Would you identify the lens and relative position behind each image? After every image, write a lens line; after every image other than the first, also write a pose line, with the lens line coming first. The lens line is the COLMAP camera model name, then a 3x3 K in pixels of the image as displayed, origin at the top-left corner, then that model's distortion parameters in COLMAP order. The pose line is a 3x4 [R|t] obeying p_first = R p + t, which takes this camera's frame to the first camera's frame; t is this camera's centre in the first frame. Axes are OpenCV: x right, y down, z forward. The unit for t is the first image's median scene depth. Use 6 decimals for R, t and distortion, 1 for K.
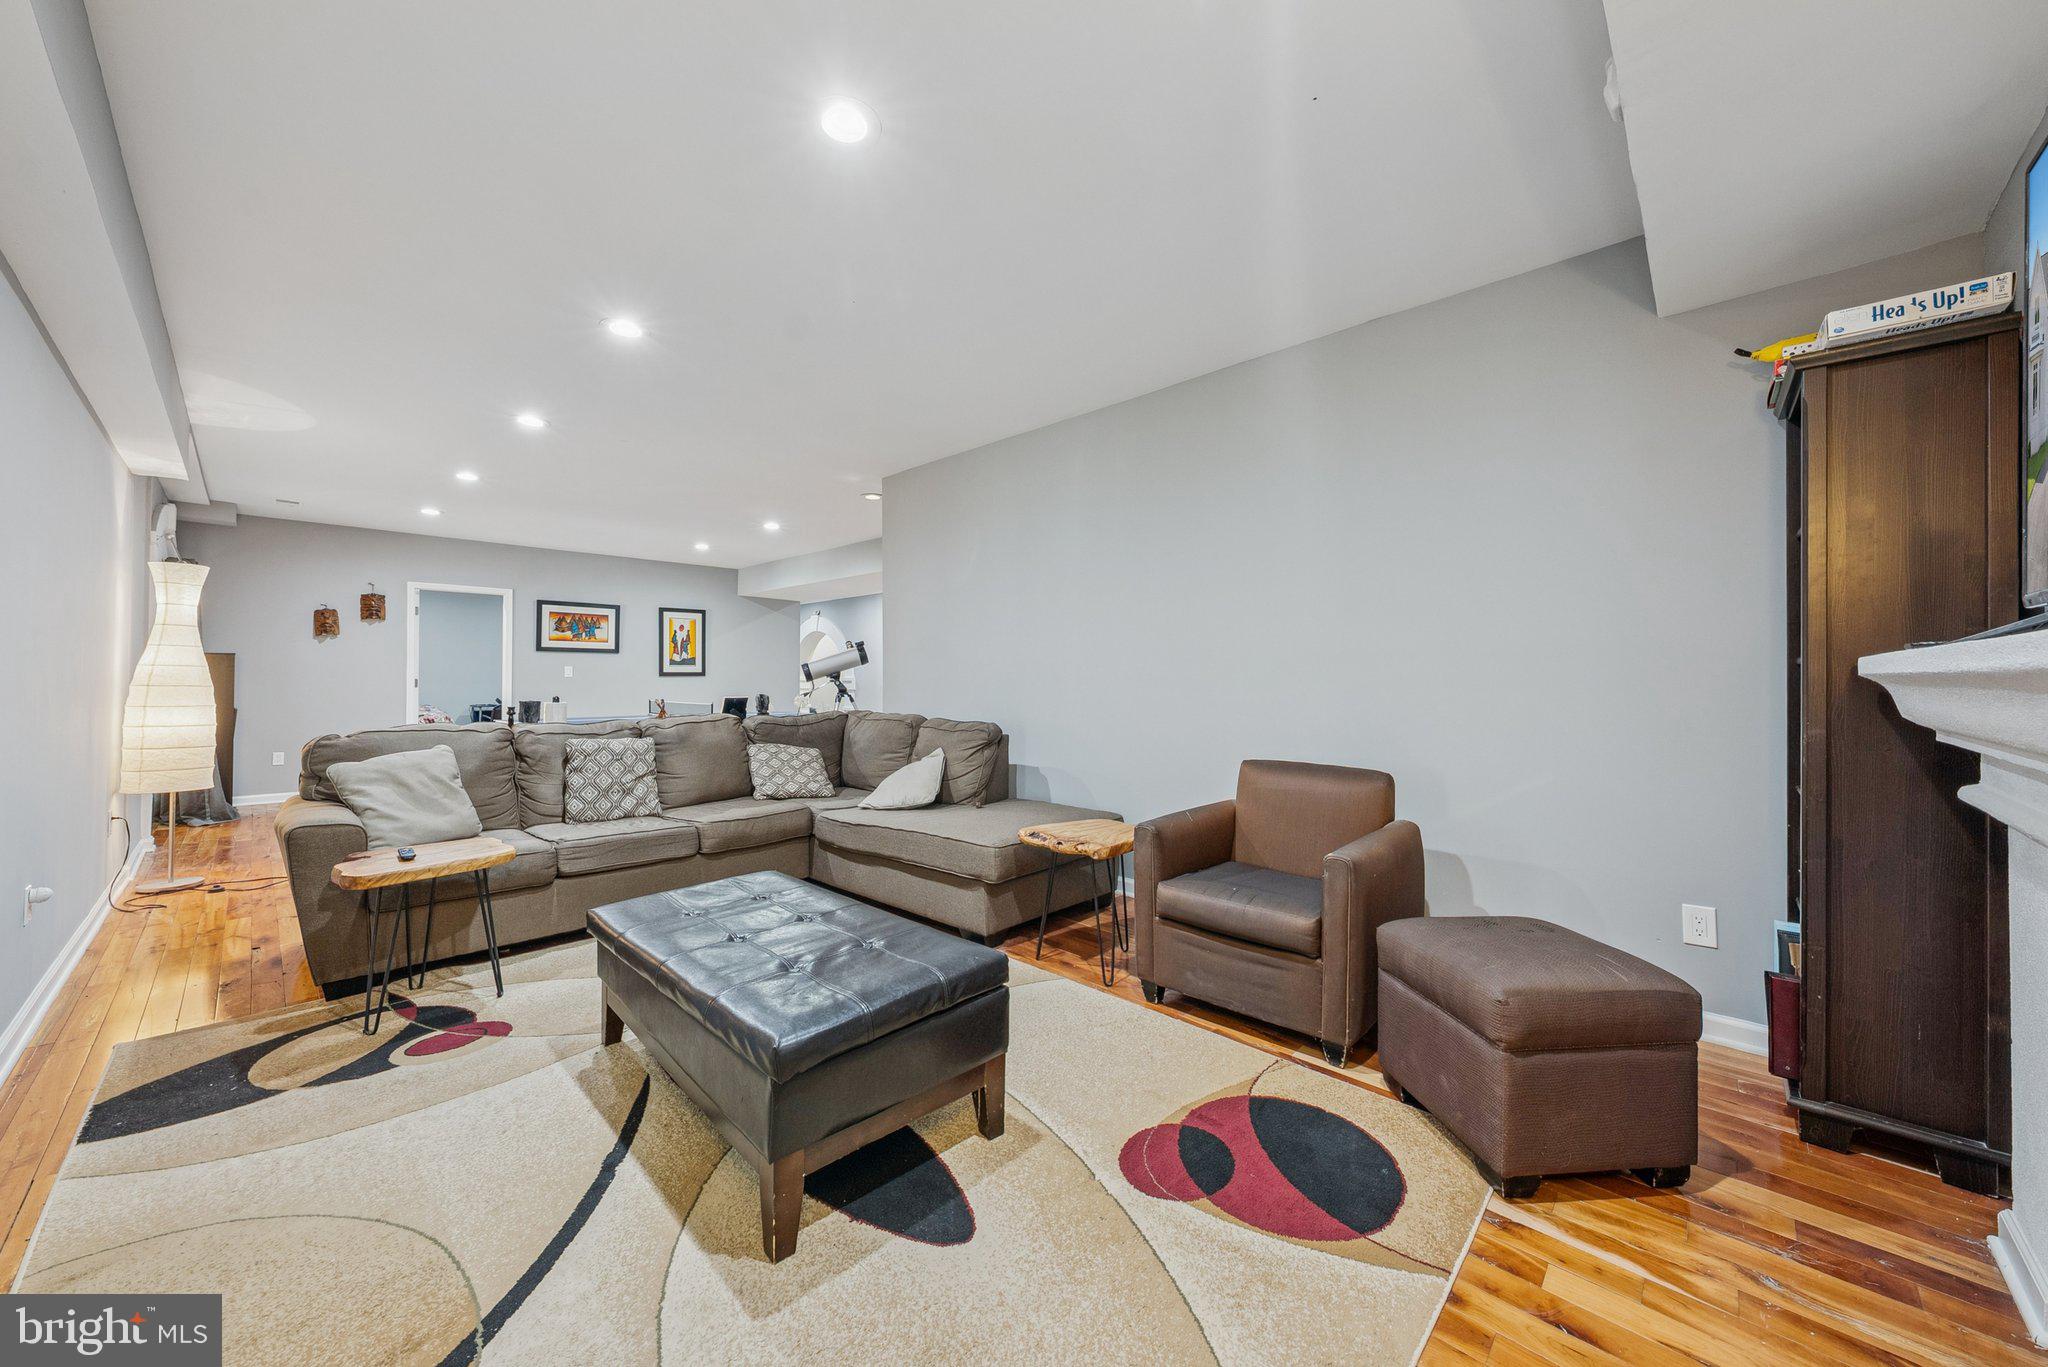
lens RADIAL K [[761.2, 0, 1024.0], [0, 761.2, 683.5], [0, 0, 1]] dist [0.000501, -0.000020]
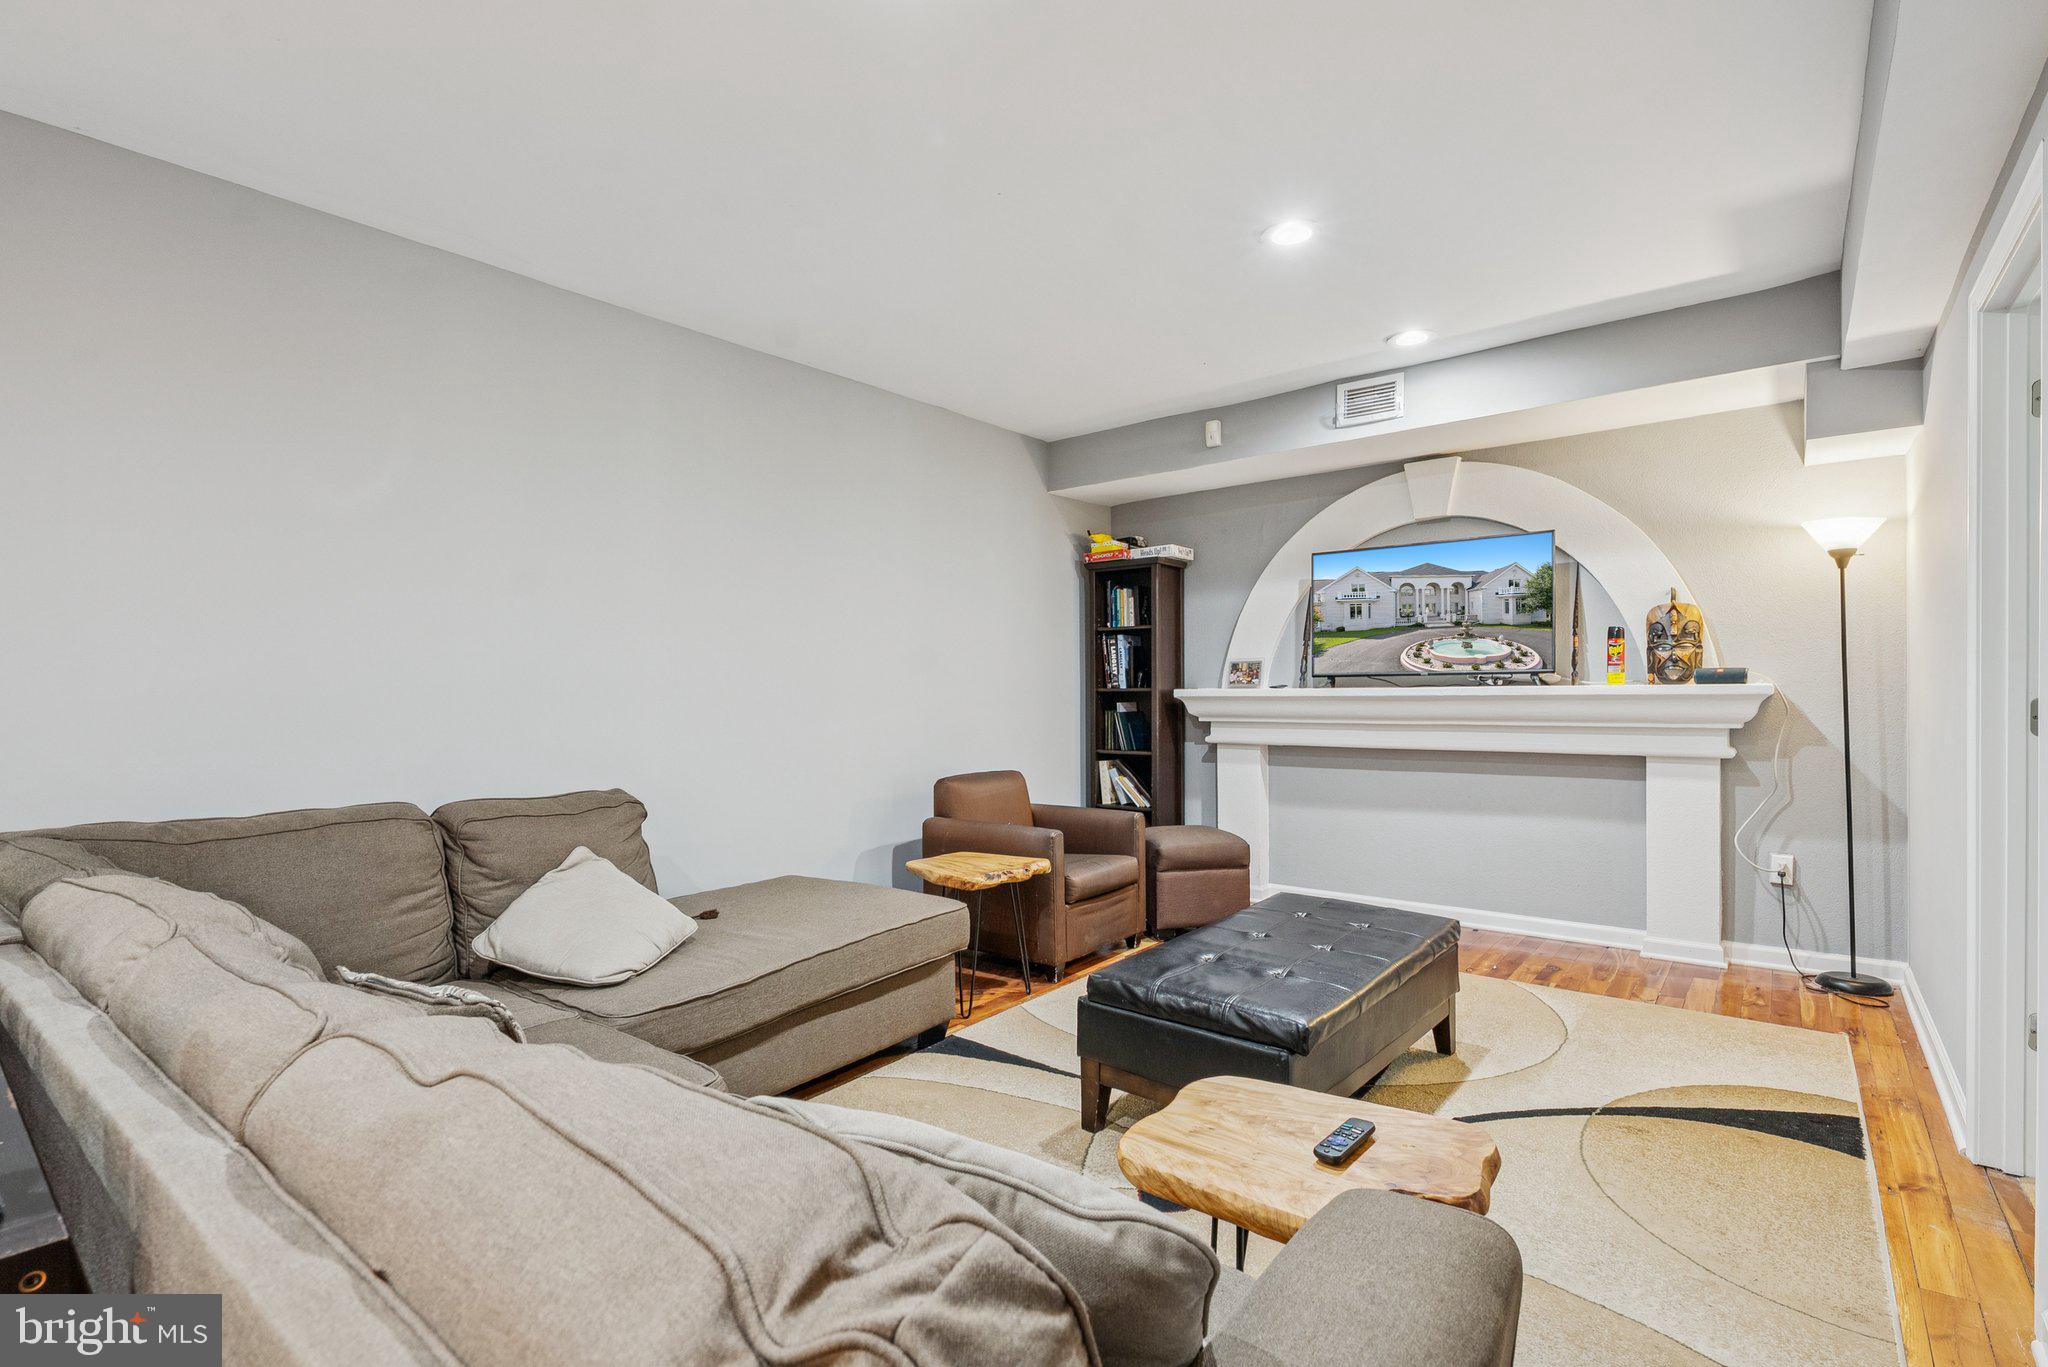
lens RADIAL K [[945.7, 0, 1024.0], [0, 945.7, 683.5], [0, 0, 1]] dist [-0.000596, -0.000156]
pose [[-0.100224, -0.002039, 0.994963, -1.093199], [0.016858, 0.999851, 0.003748, -0.041024], [-0.994822, 0.017149, -0.100175, 1.008628]]
